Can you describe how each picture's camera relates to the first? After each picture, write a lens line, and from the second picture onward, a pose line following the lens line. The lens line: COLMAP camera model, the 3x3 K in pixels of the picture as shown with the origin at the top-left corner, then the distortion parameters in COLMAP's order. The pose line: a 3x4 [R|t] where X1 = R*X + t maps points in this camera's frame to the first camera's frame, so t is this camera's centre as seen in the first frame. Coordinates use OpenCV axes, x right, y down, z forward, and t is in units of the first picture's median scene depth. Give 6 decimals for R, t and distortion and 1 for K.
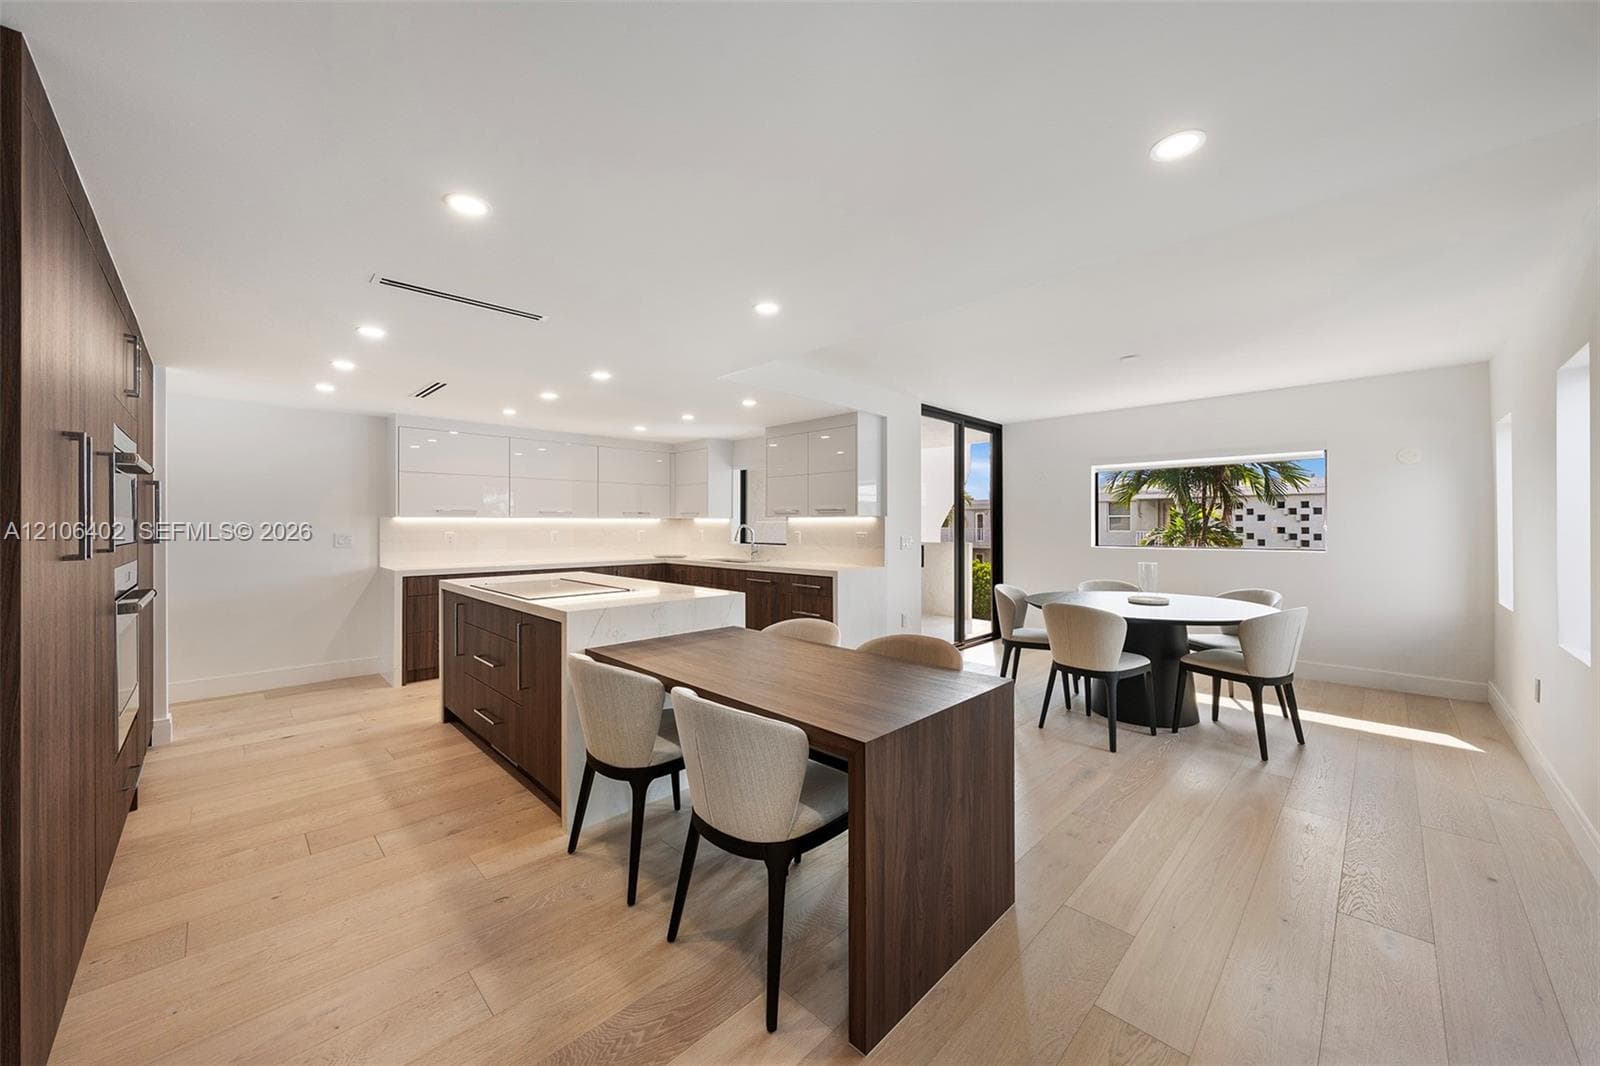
lens RADIAL K [[586.7, 0, 800.0], [0, 586.7, 533.0], [0, 0, 1]] dist [-0.000476, -0.000075]
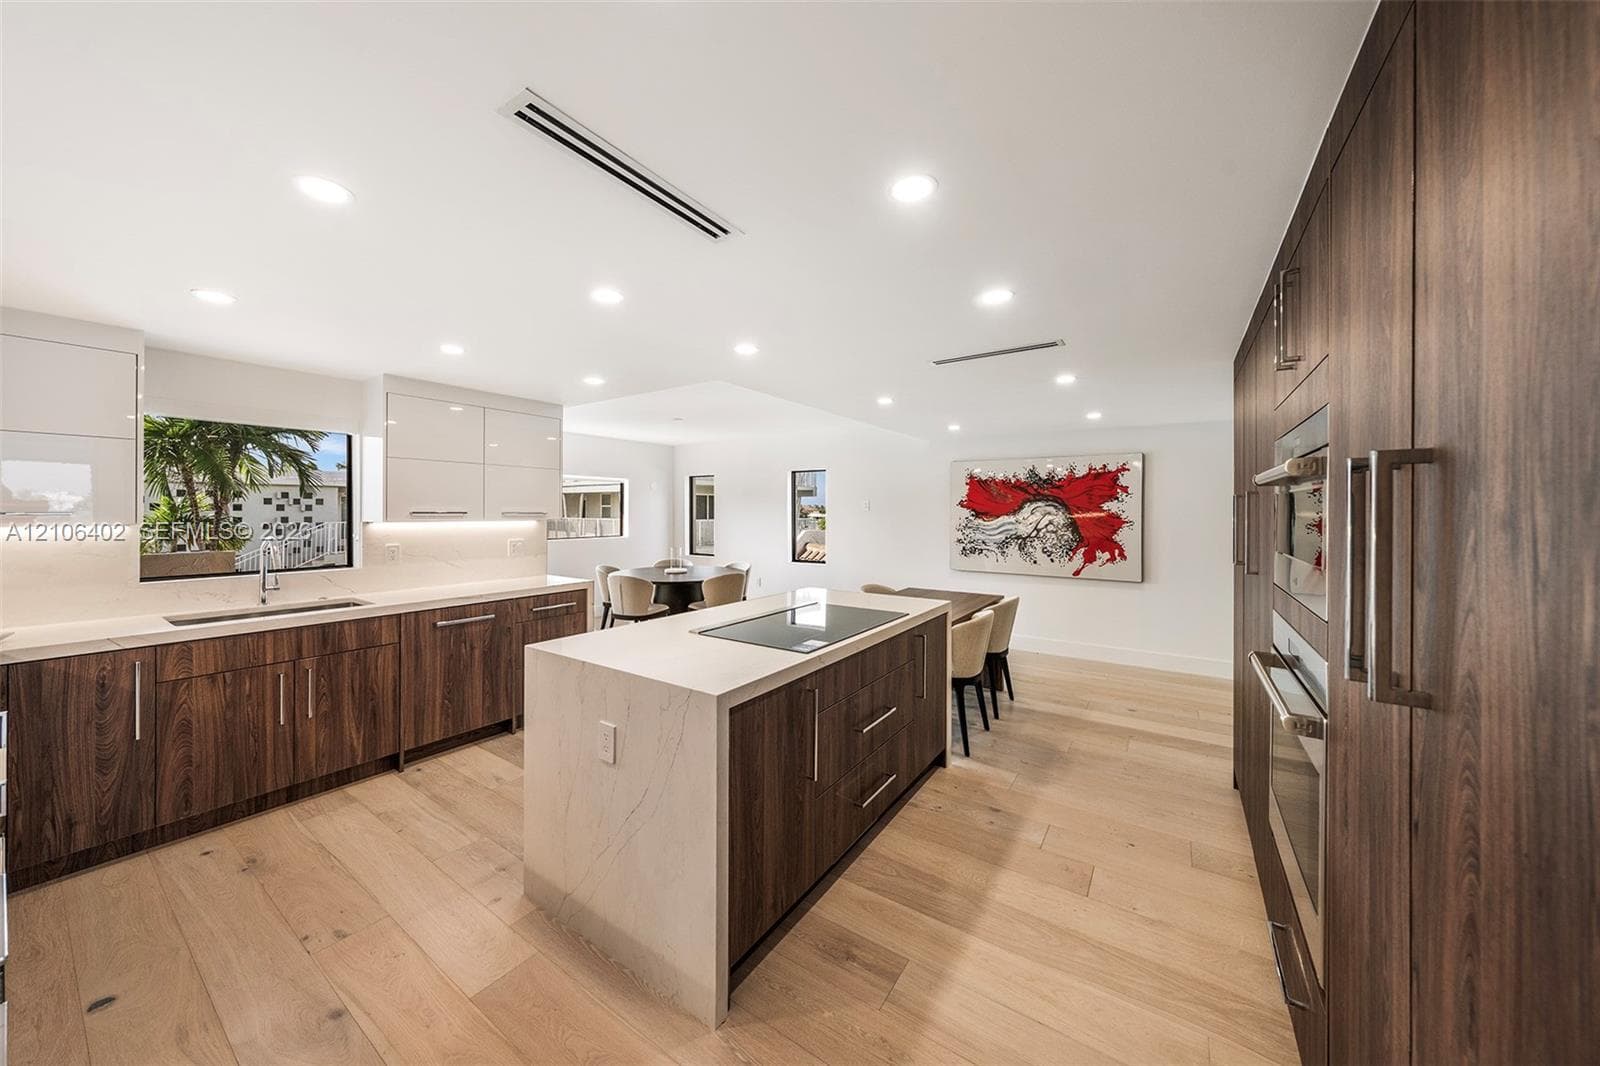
lens RADIAL K [[546.7, 0, 797.6], [0, 546.7, 515.8], [0, 0, 1]] dist [-0.001597, -0.000164]
pose [[-0.189831, -0.007619, 0.981787, -0.631703], [0.006823, 0.999936, 0.009079, -0.032113], [-0.981793, 0.008422, -0.189767, 0.636890]]
